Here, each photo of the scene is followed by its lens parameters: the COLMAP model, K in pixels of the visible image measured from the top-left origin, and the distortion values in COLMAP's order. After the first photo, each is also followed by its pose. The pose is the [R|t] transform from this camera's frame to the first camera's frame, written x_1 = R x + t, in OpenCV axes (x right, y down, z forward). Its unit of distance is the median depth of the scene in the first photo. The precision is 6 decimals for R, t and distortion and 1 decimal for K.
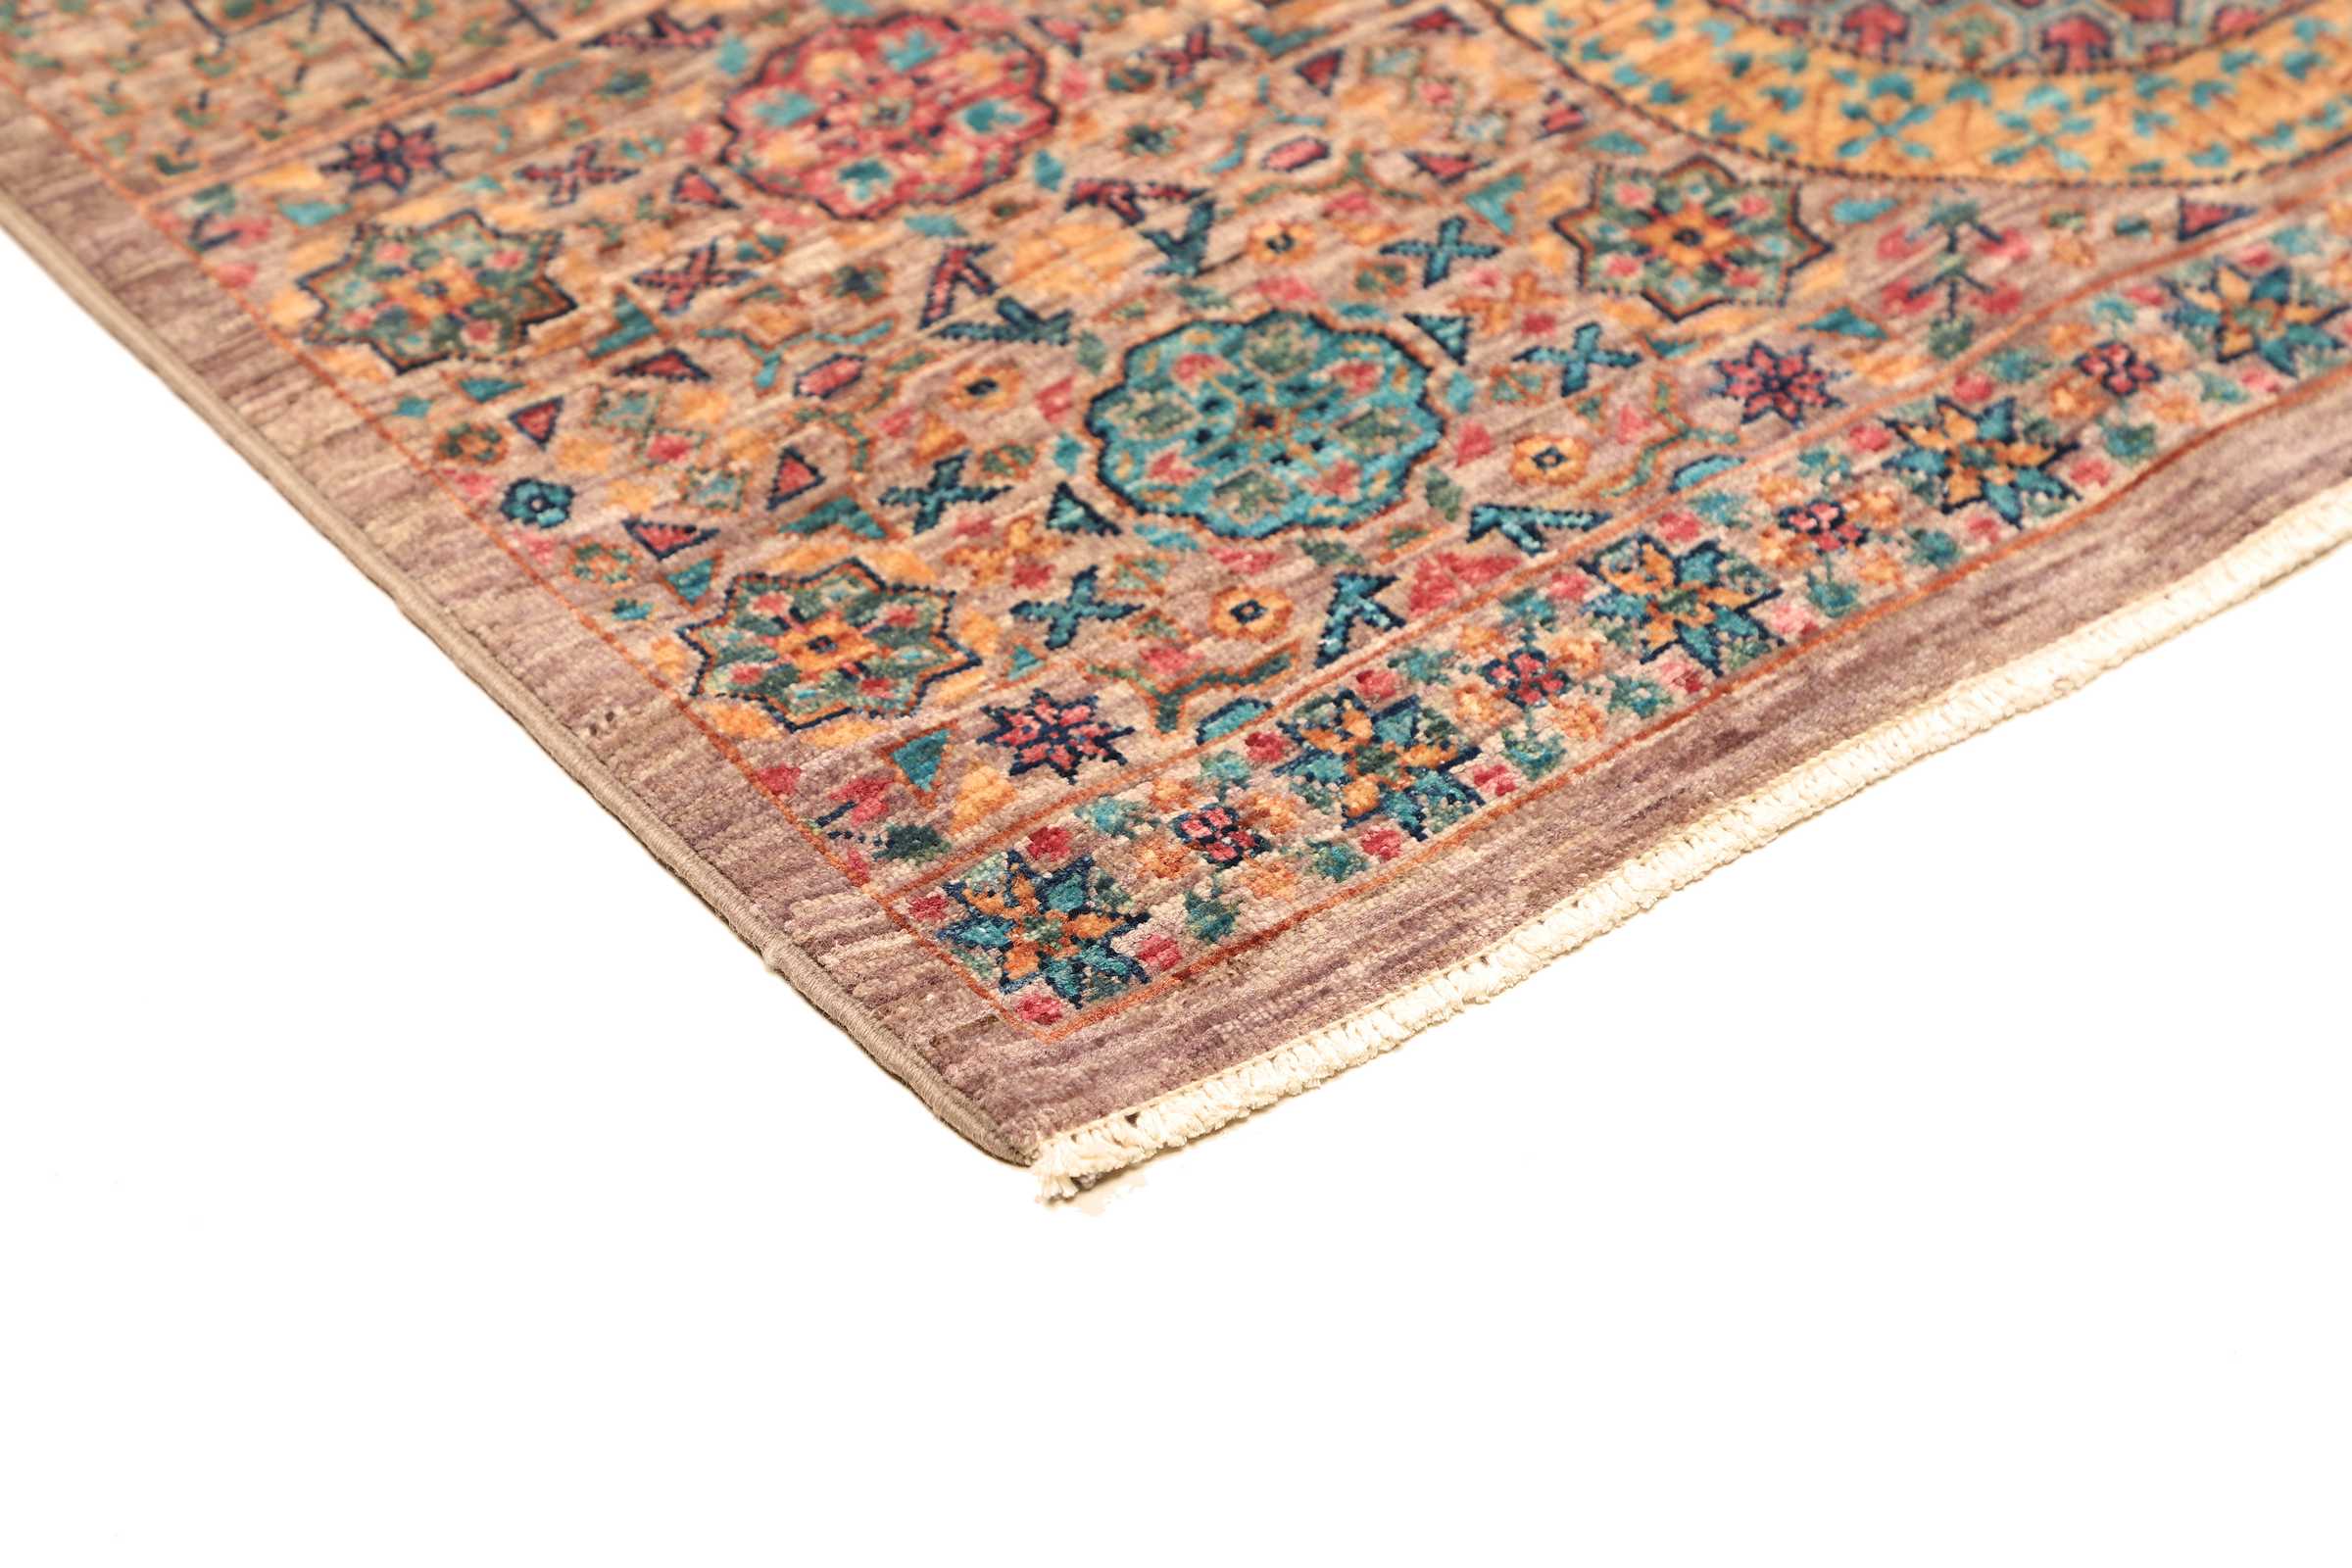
lens RADIAL K [[6595.7, 0, 1186.4], [0, 6595.7, 801.1], [0, 0, 1]] dist [0.595625, 0.000000]
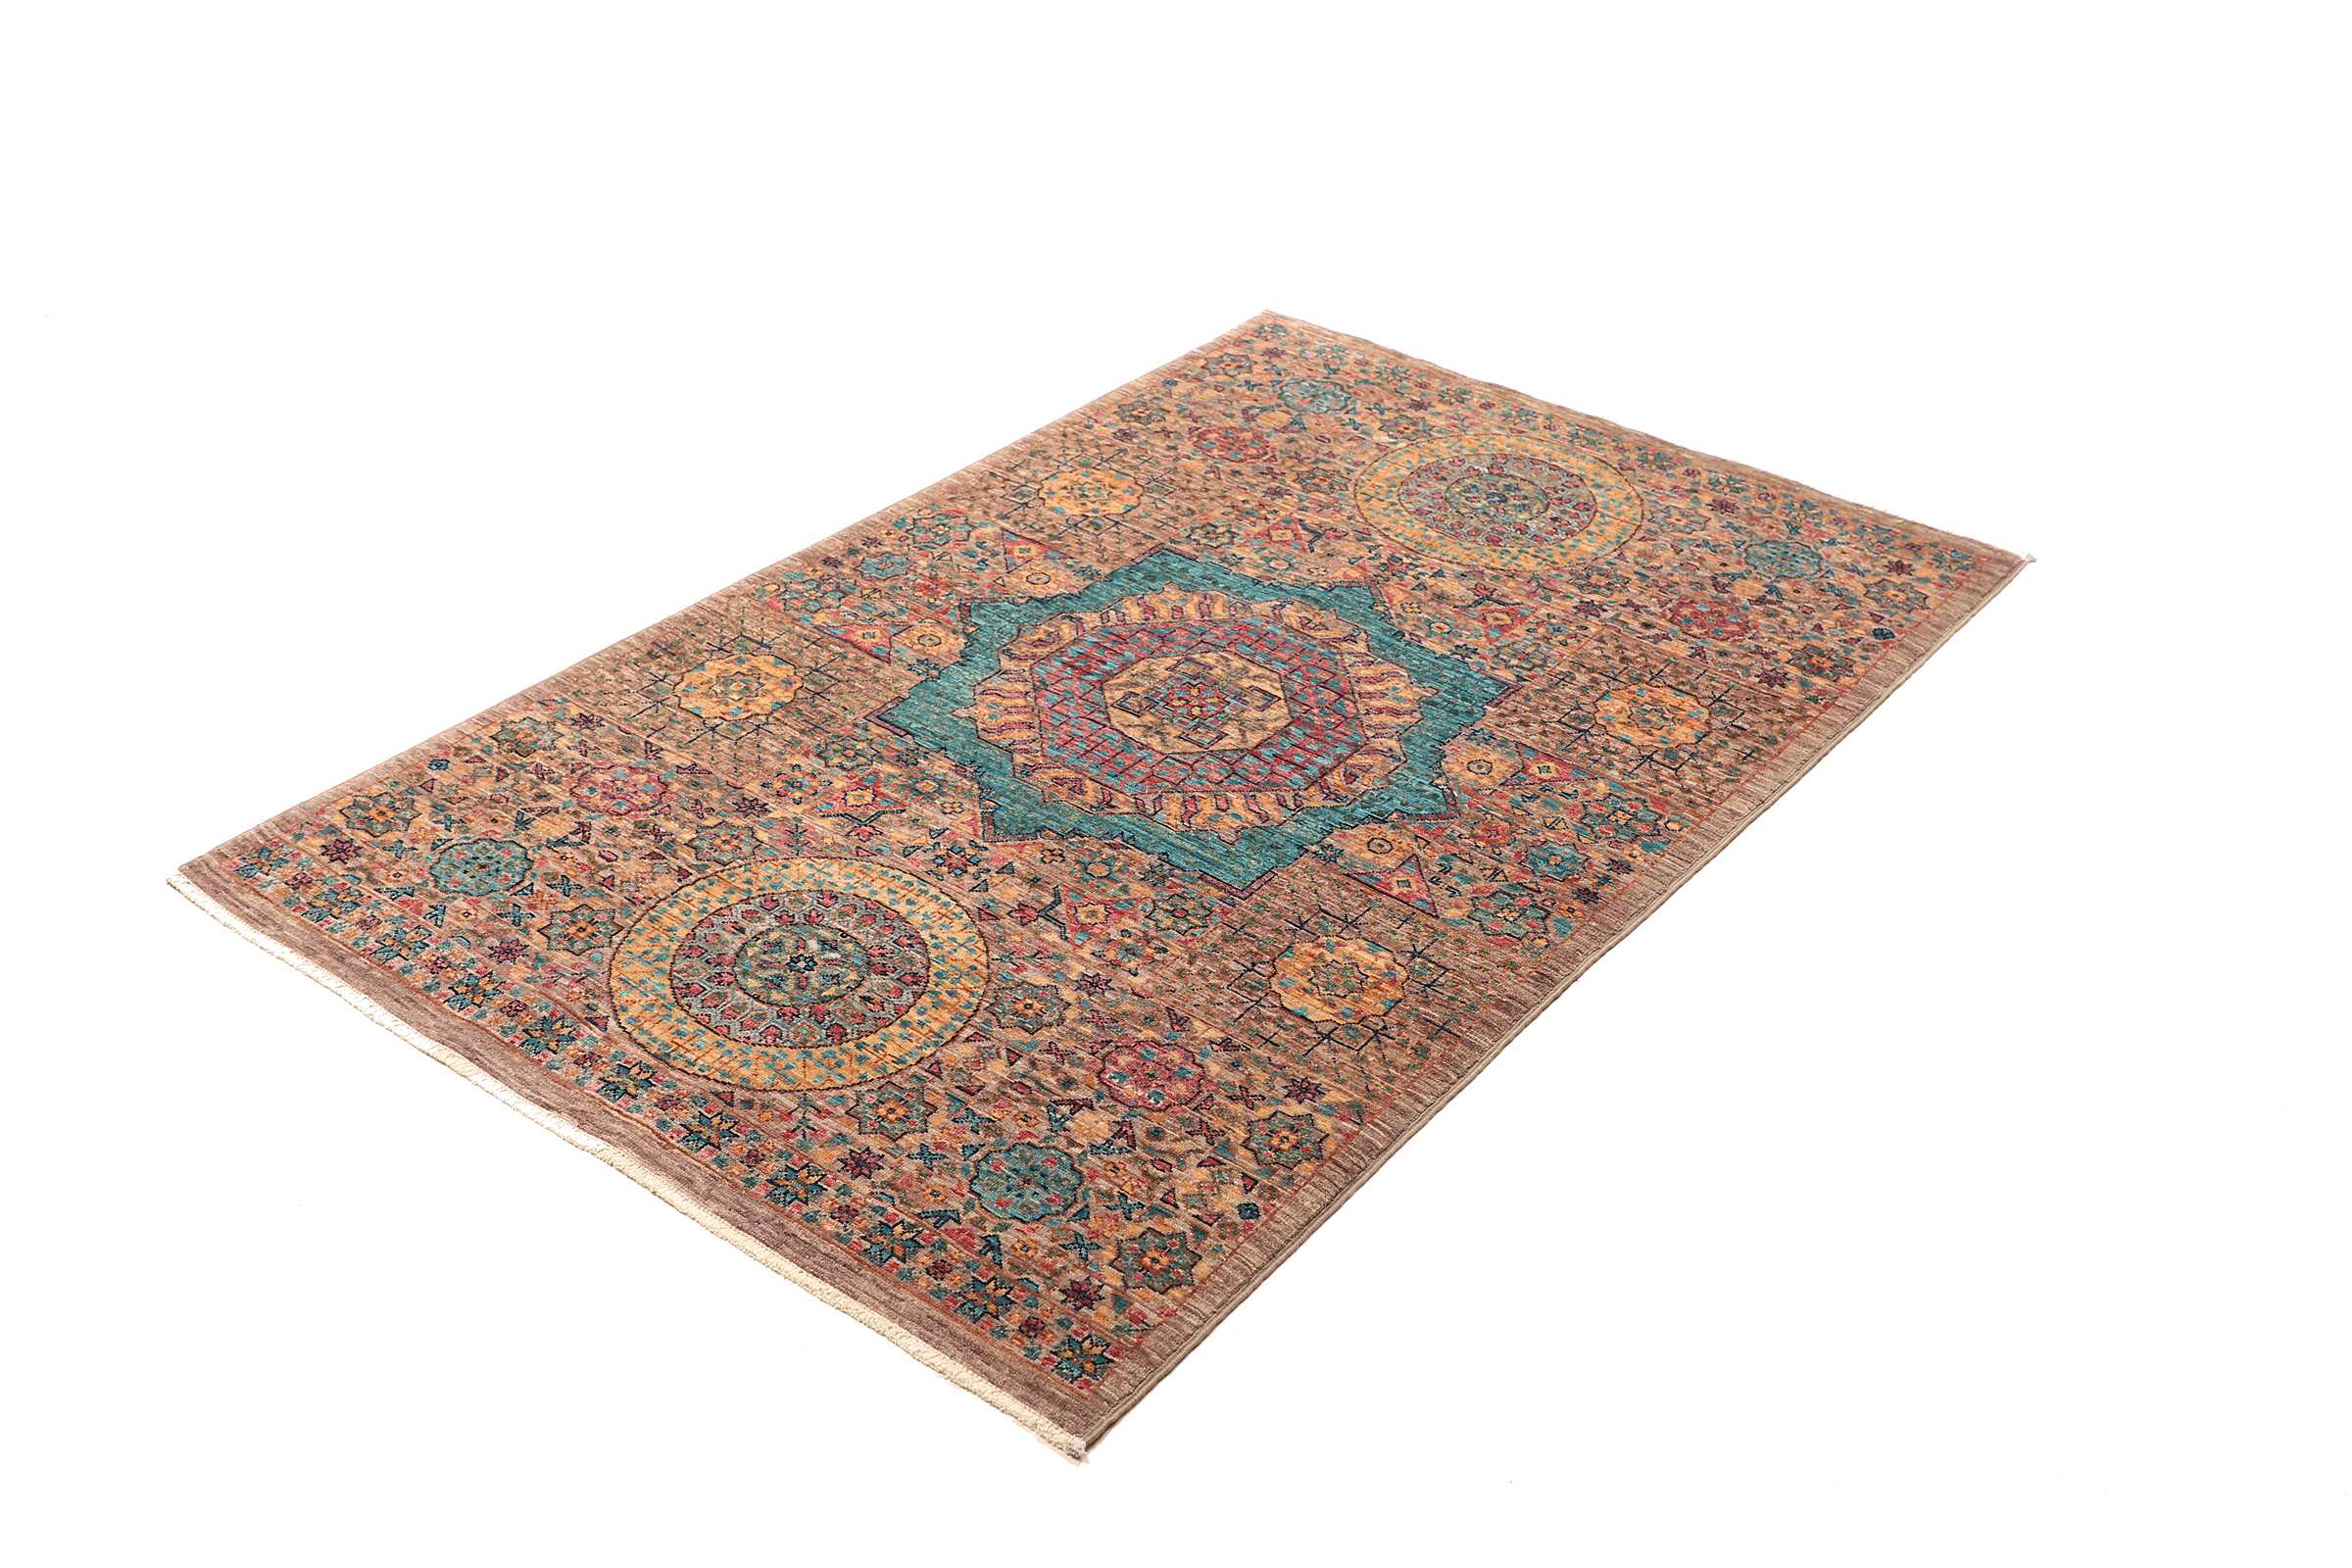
lens RADIAL K [[2678.0, 0, 1154.2], [0, 2678.0, 680.2], [0, 0, 1]] dist [0.099625, 0.000000]
pose [[0.226836, 0.496601, -0.837815, 1.242606], [-0.654724, 0.714611, 0.246308, -0.713522], [0.721028, 0.492666, 0.487236, 0.494604]]
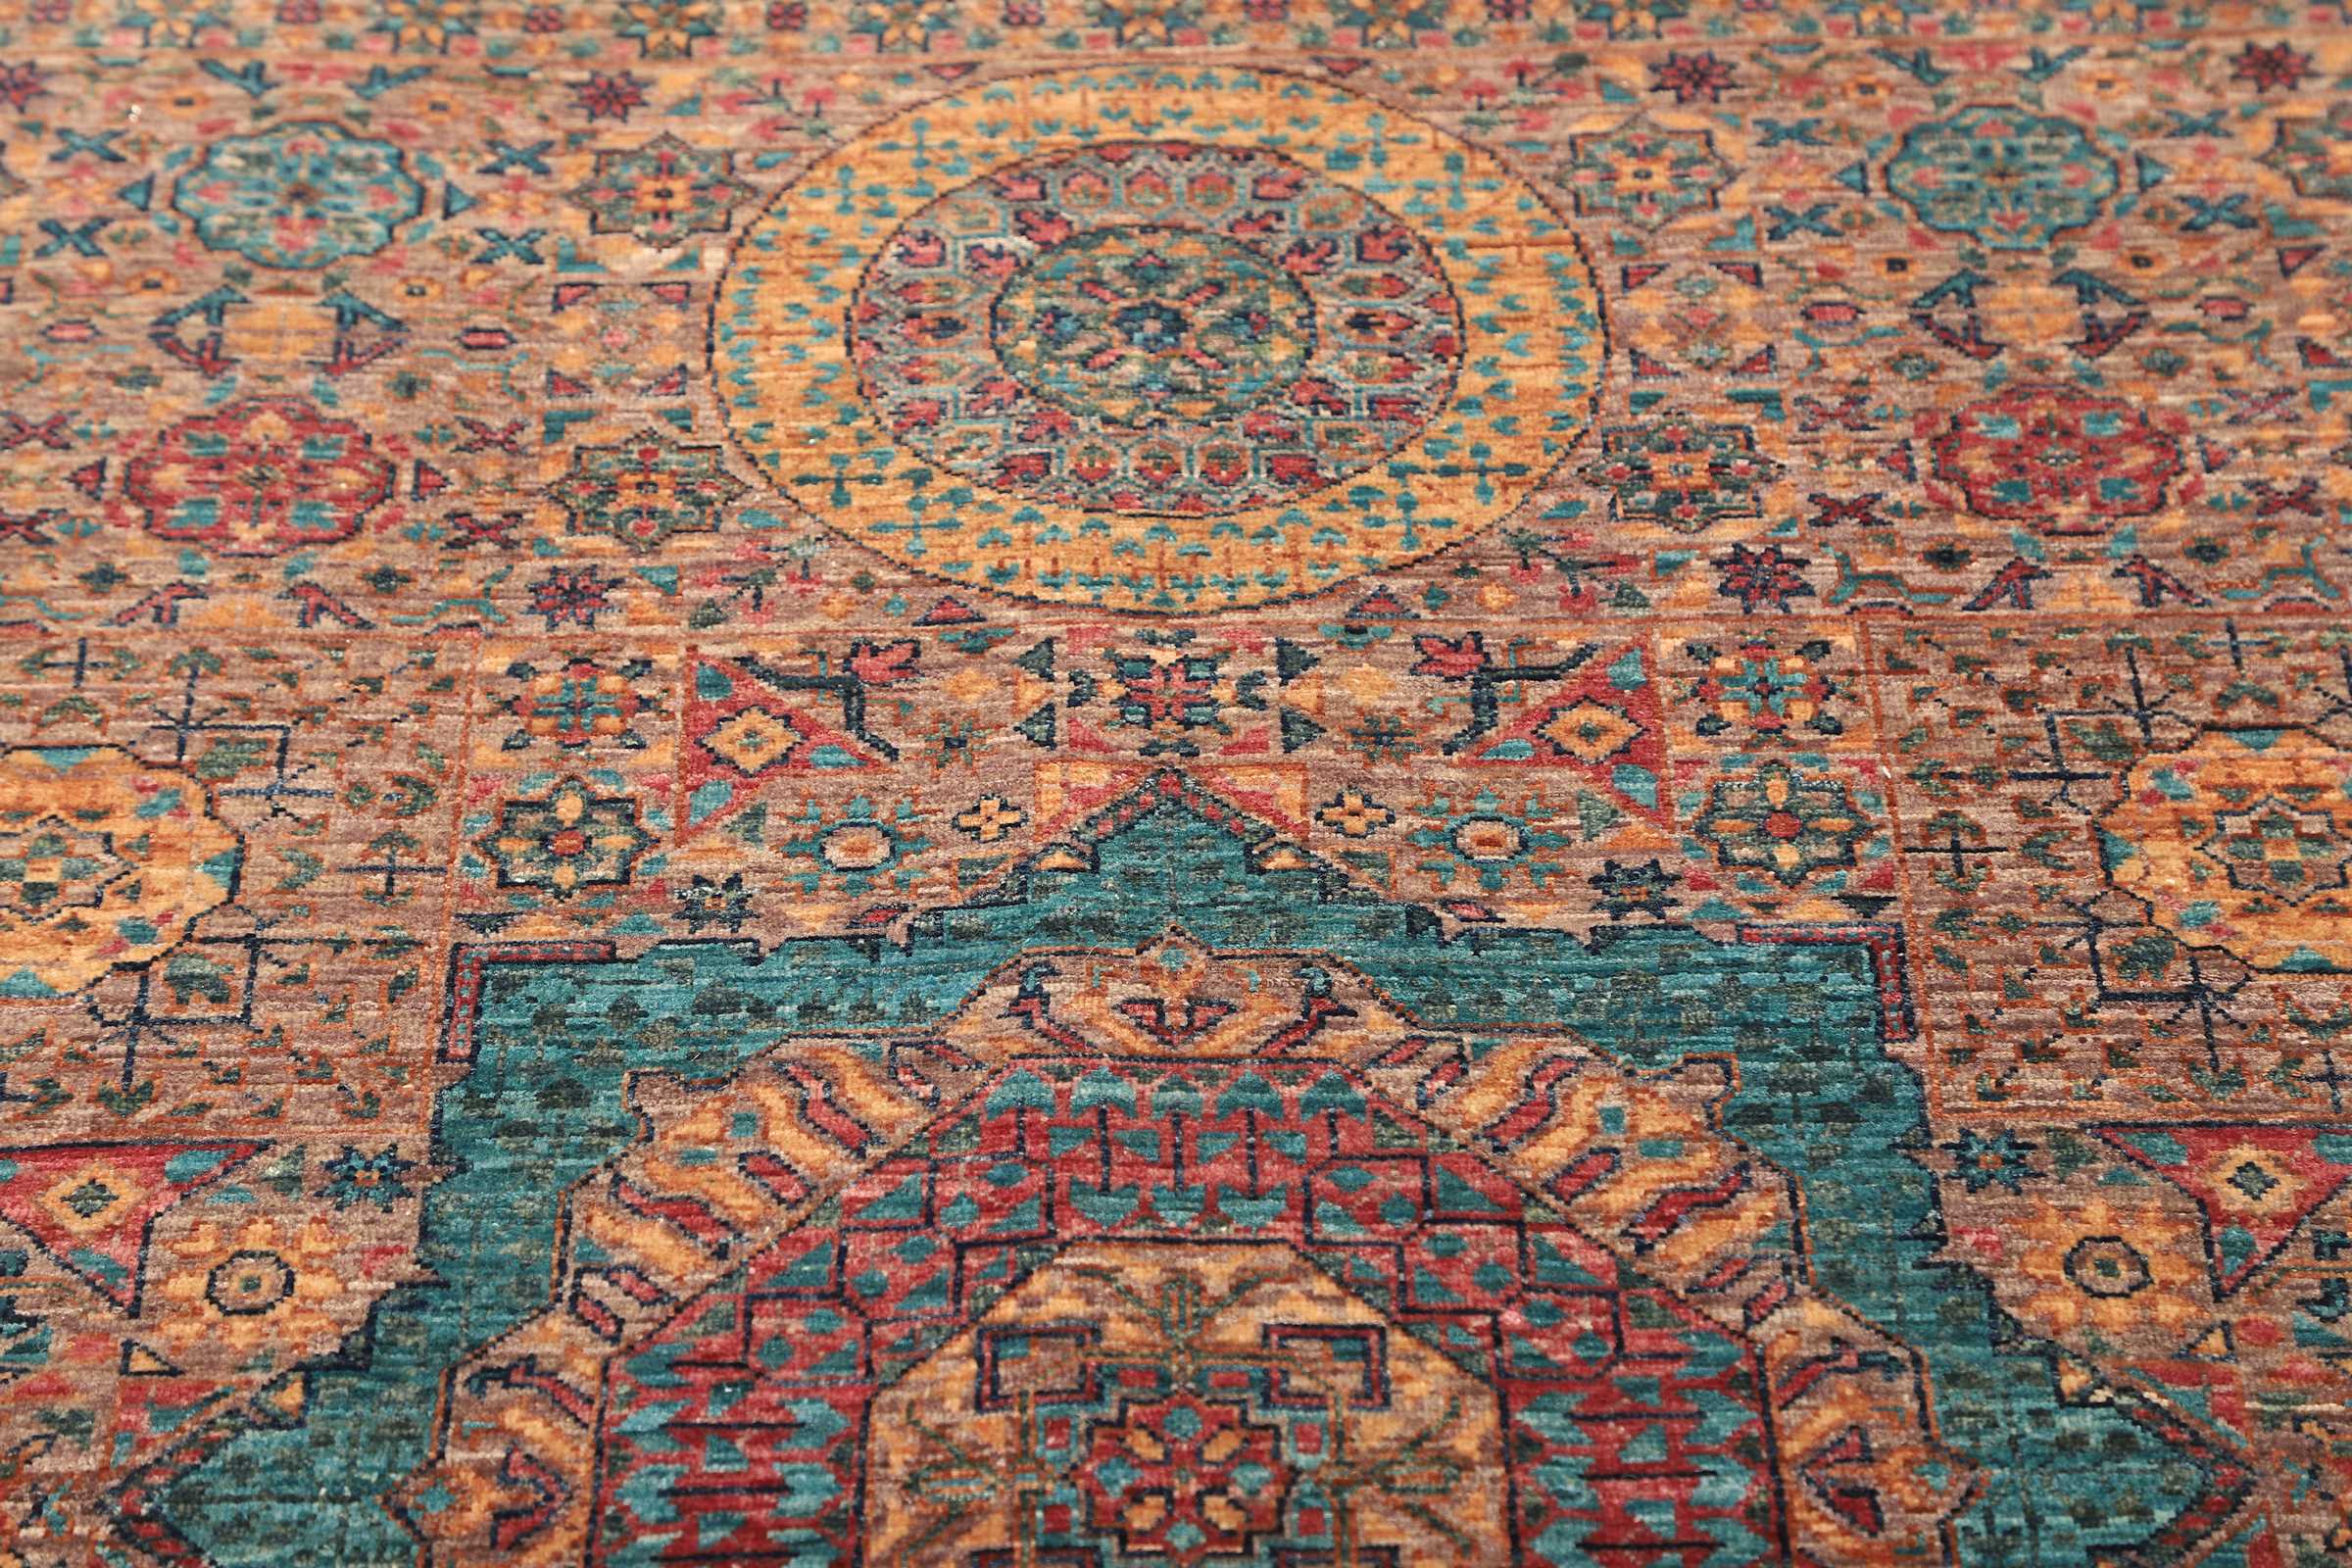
lens RADIAL K [[6099.1, 0, 1163.6], [0, 6099.1, 792.9], [0, 0, 1]] dist [0.558032, 0.000000]
pose [[0.794389, 0.386206, -0.468819, 0.390271], [-0.385579, 0.917011, 0.102076, -0.551428], [0.469335, 0.099679, 0.877376, 0.327006]]
